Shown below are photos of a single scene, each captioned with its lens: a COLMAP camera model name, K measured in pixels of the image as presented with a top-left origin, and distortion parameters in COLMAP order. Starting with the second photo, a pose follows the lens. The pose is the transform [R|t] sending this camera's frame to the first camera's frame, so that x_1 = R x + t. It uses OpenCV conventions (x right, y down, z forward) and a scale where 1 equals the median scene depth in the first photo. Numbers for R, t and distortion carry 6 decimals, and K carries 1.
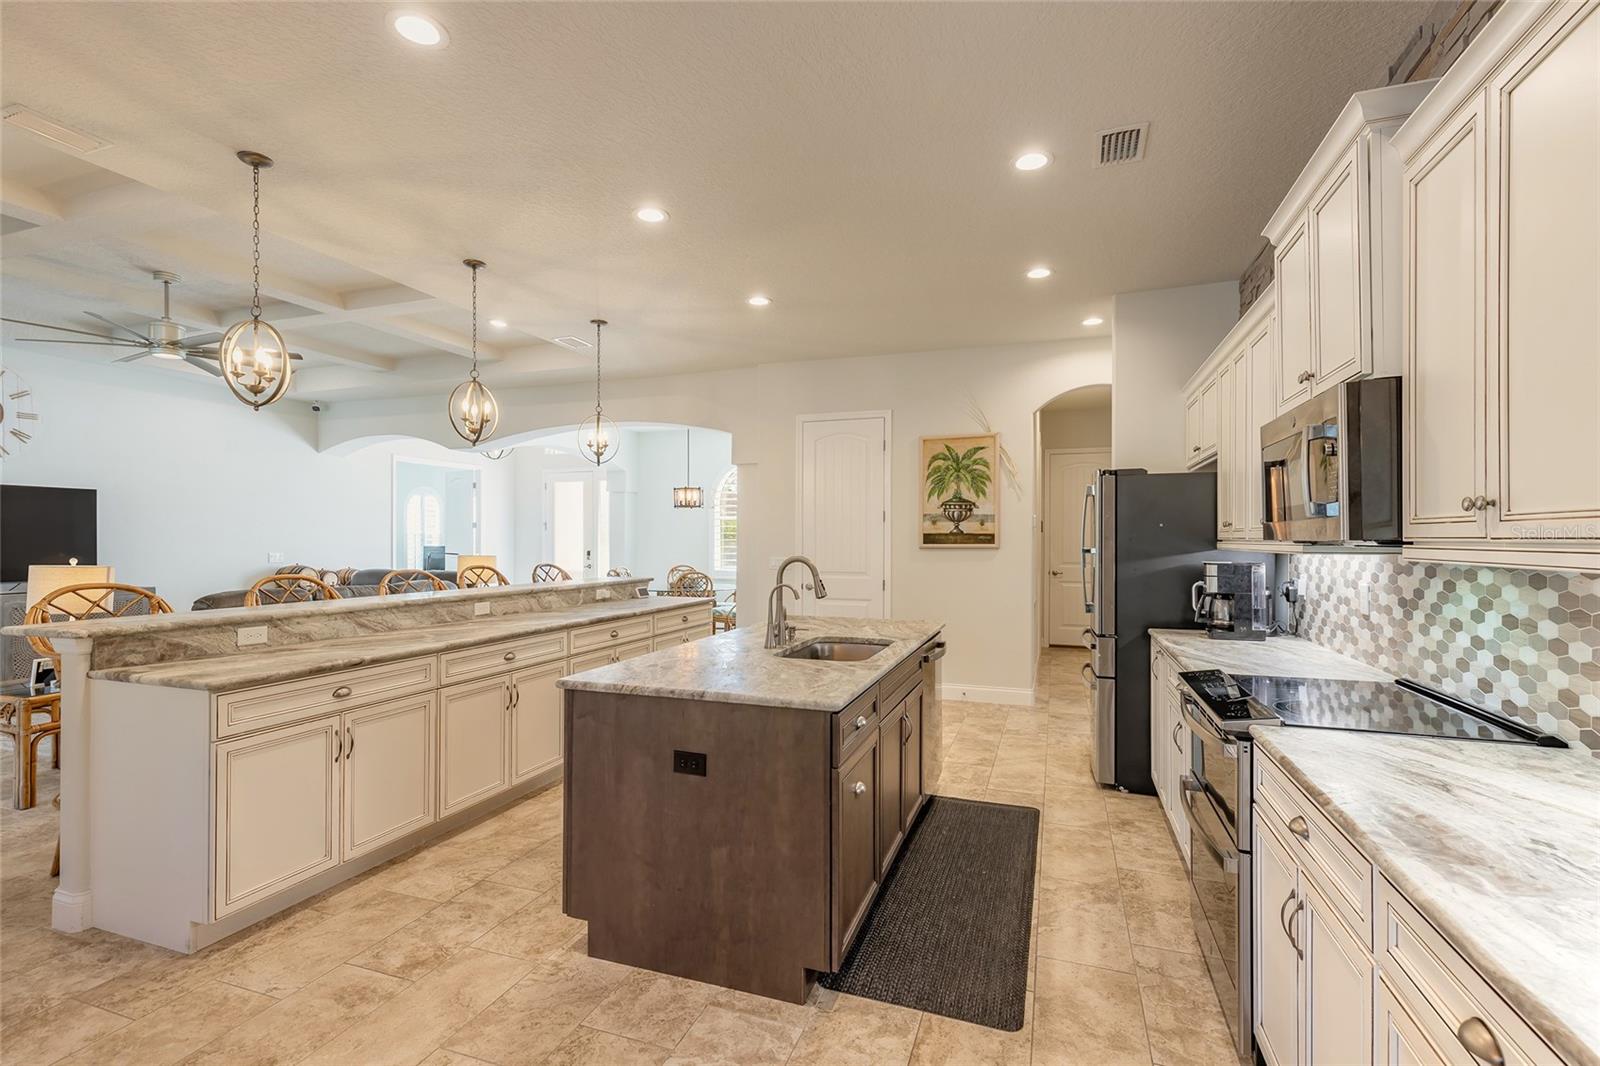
lens RADIAL K [[727.7, 0, 795.6], [0, 727.7, 538.2], [0, 0, 1]] dist [0.007875, -0.000800]
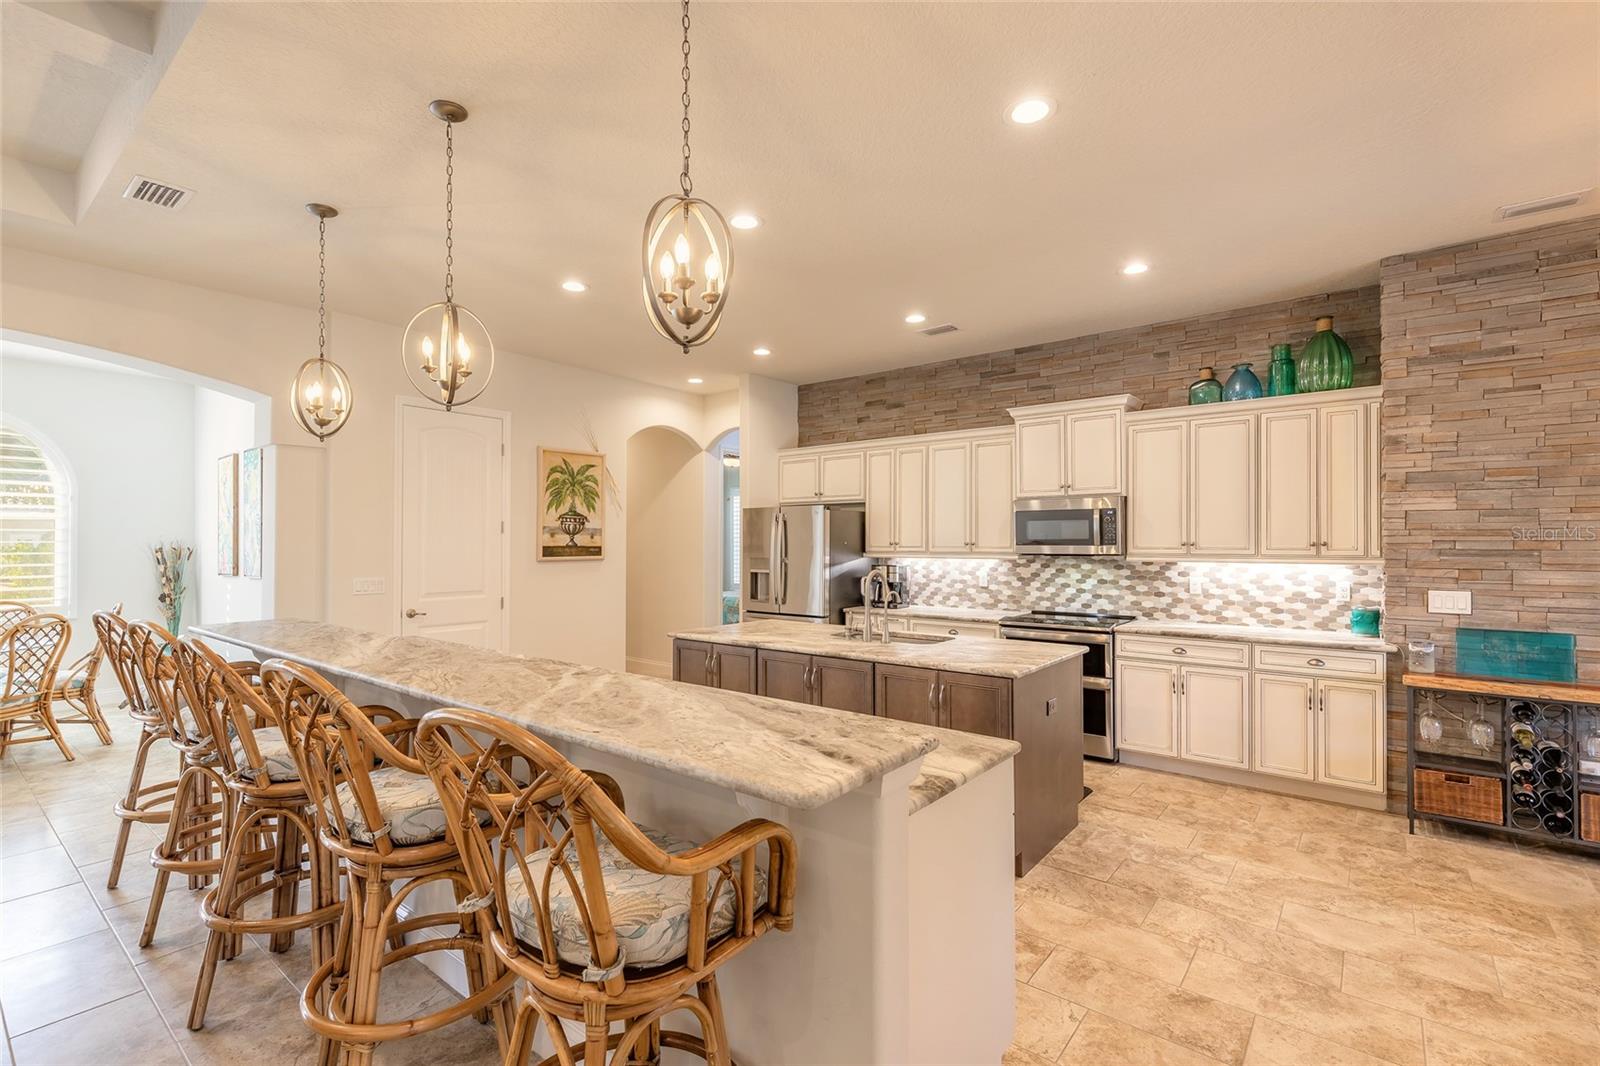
lens RADIAL K [[720.0, 0, 796.0], [0, 720.0, 538.5], [0, 0, 1]] dist [0.008813, -0.002256]
pose [[0.325070, 0.004897, 0.945677, -0.956828], [-0.000434, 0.999987, -0.005028, -0.018489], [-0.945690, 0.001224, 0.325068, 0.557888]]
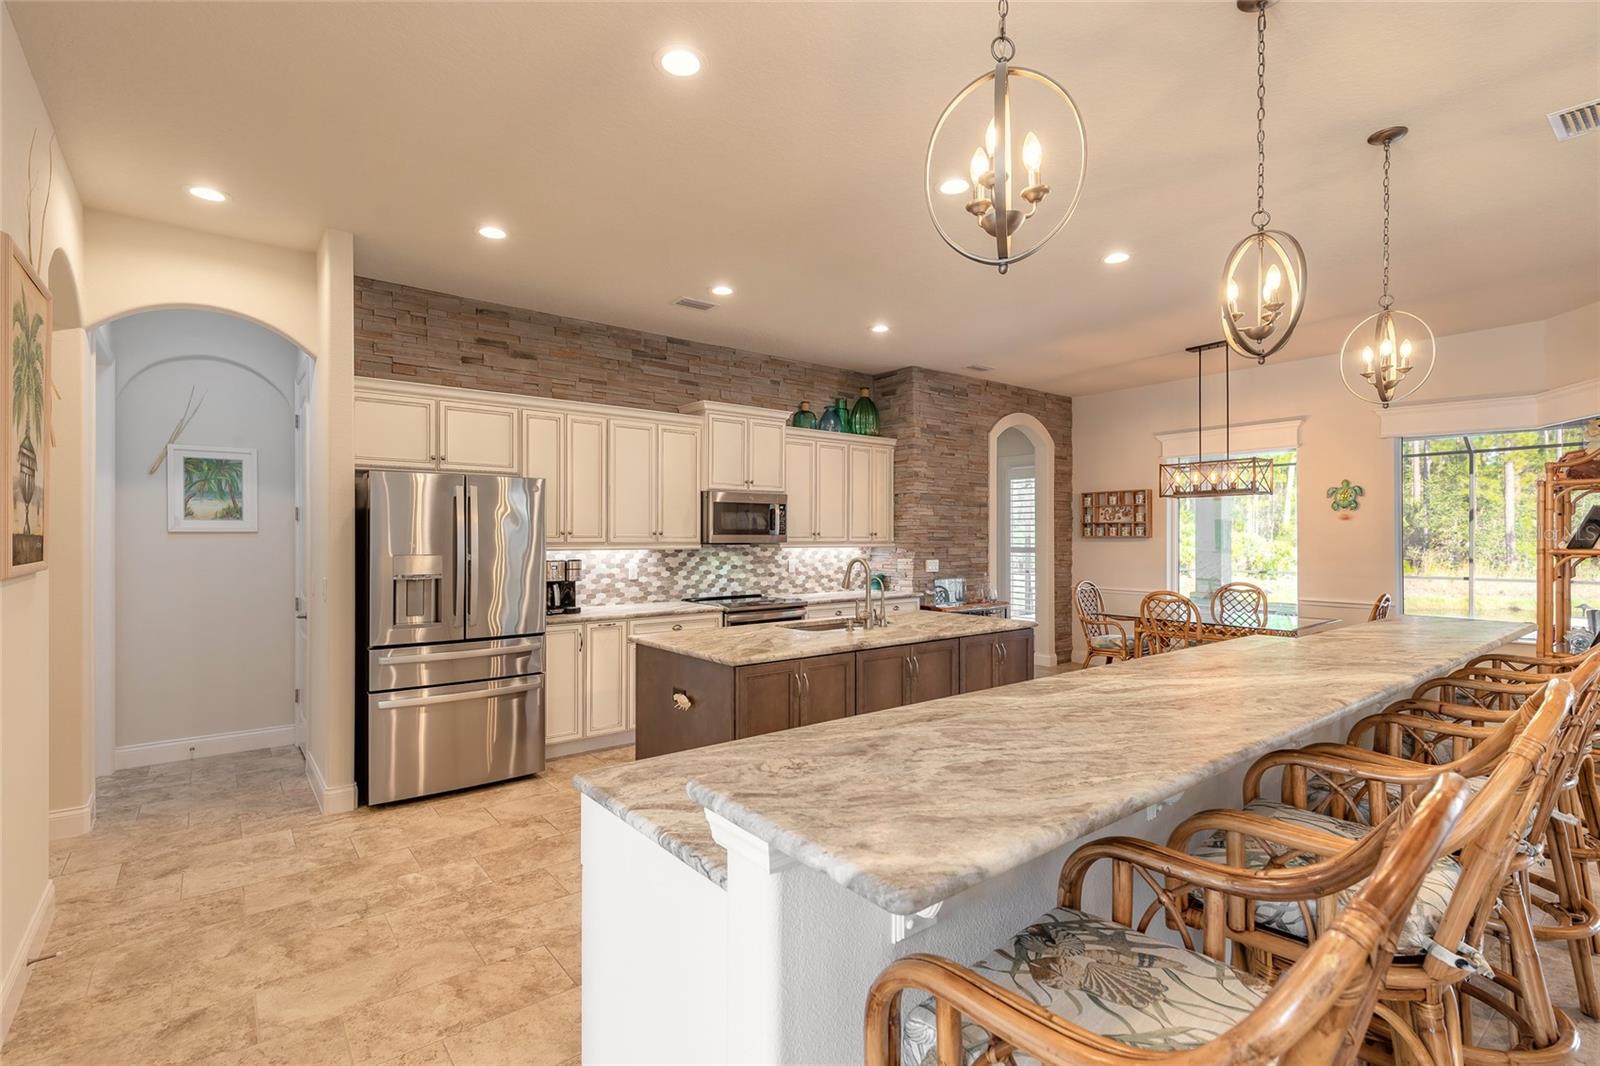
lens RADIAL K [[735.4, 0, 796.1], [0, 735.4, 538.6], [0, 0, 1]] dist [0.014028, -0.000383]
pose [[-0.848093, -0.001596, 0.529844, -0.459032], [-0.000860, 0.999998, 0.001636, -0.008406], [-0.529846, 0.000932, -0.848093, 1.670670]]
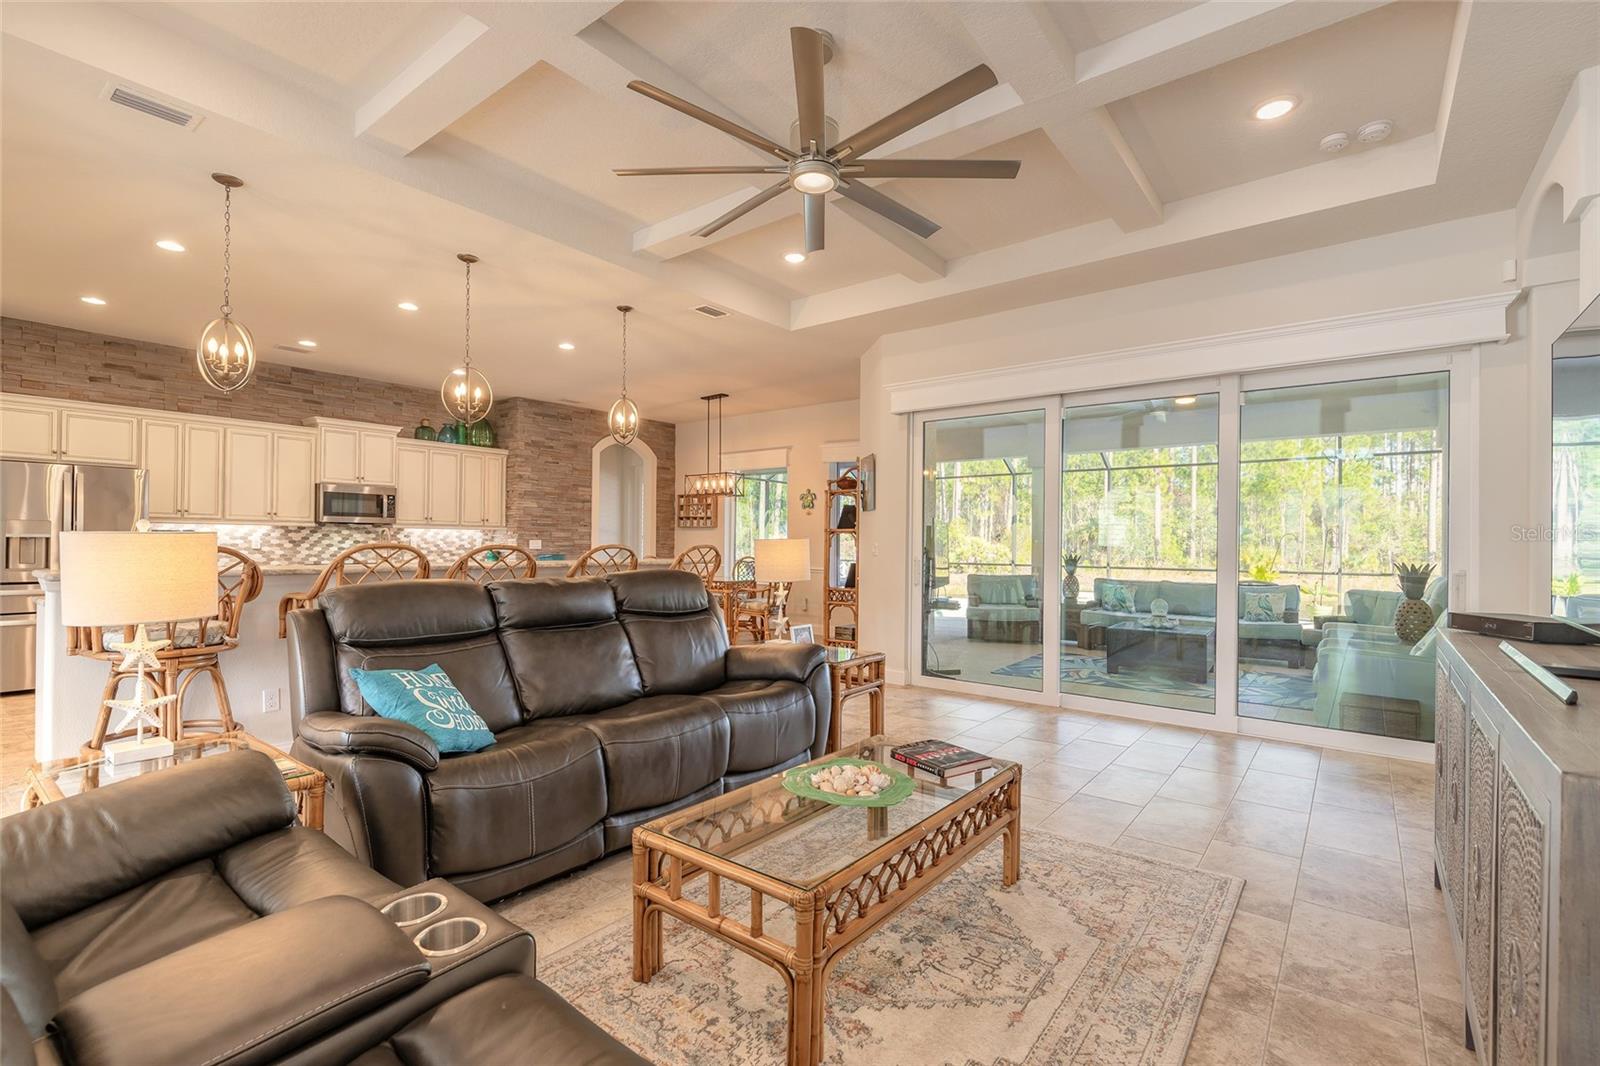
lens RADIAL K [[720.0, 0, 796.0], [0, 720.0, 538.5], [0, 0, 1]] dist [0.008813, -0.002256]
pose [[-0.949985, -0.008027, 0.312191, -1.295556], [-0.010204, 0.999934, -0.005340, 0.040945], [-0.312128, -0.008258, -0.950004, 1.947371]]
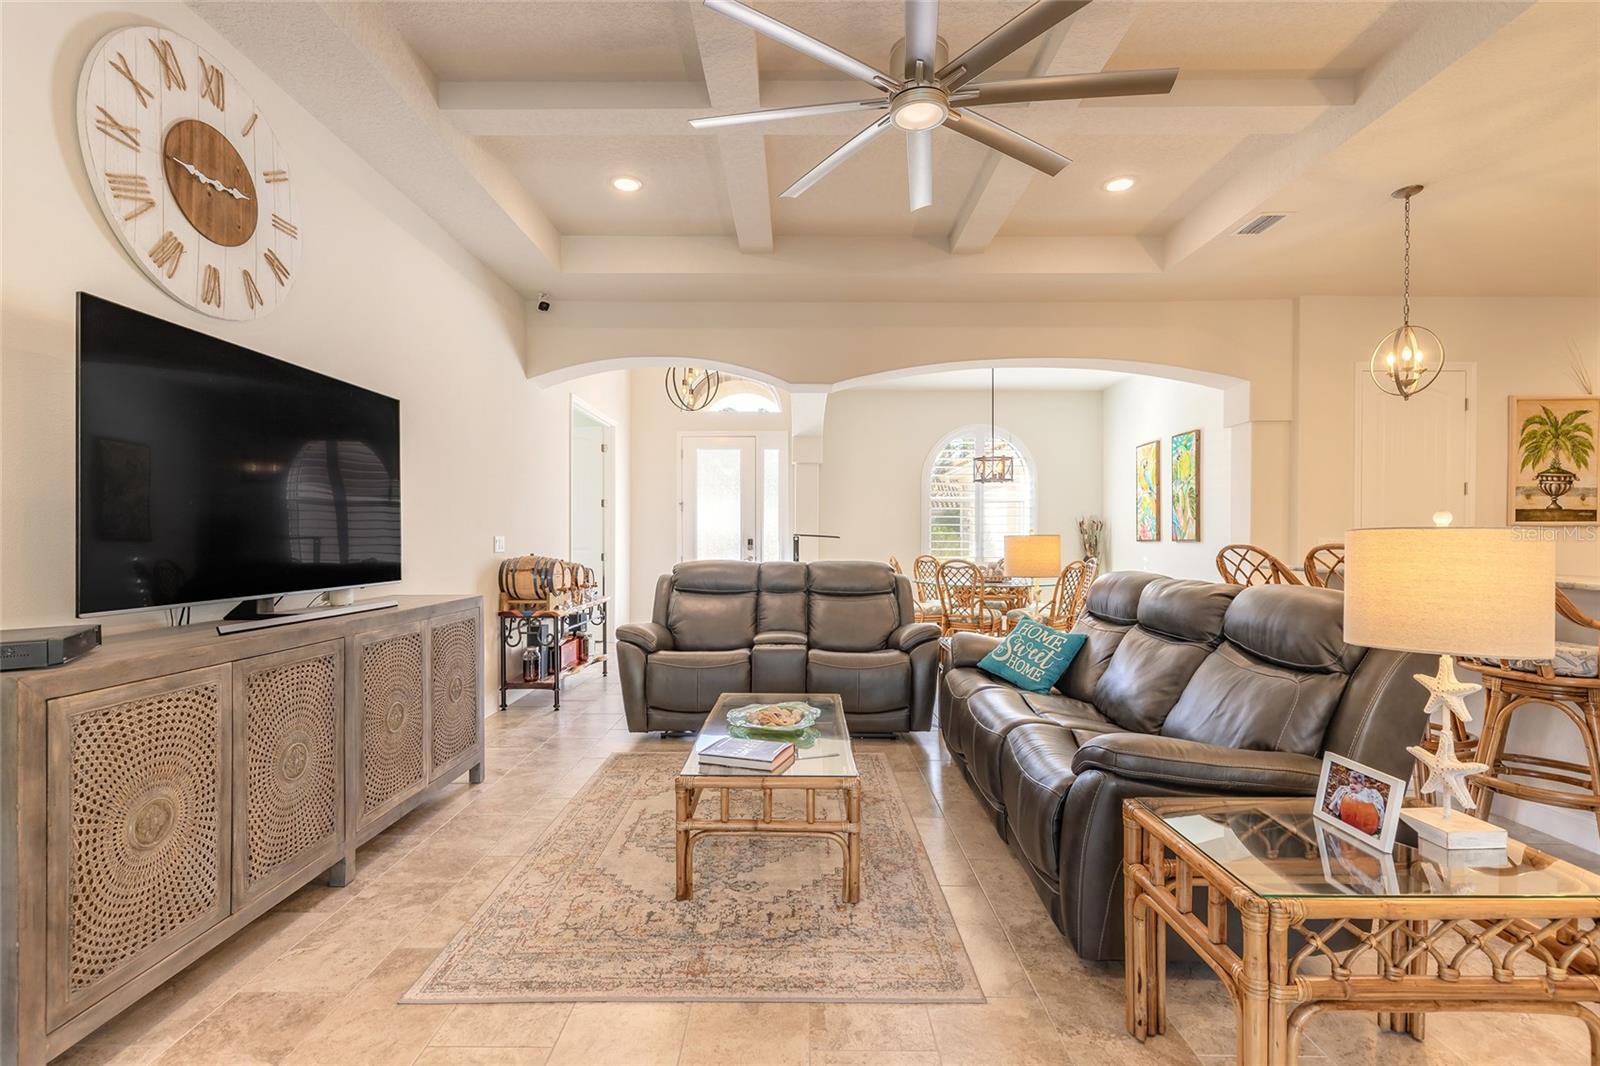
lens RADIAL K [[724.0, 0, 793.1], [0, 724.0, 539.8], [0, 0, 1]] dist [0.006188, -0.000275]
pose [[0.943633, -0.000688, 0.330992, -1.389489], [-0.001188, 0.999984, 0.005466, 0.039449], [-0.330990, -0.005552, 0.943618, 0.720965]]
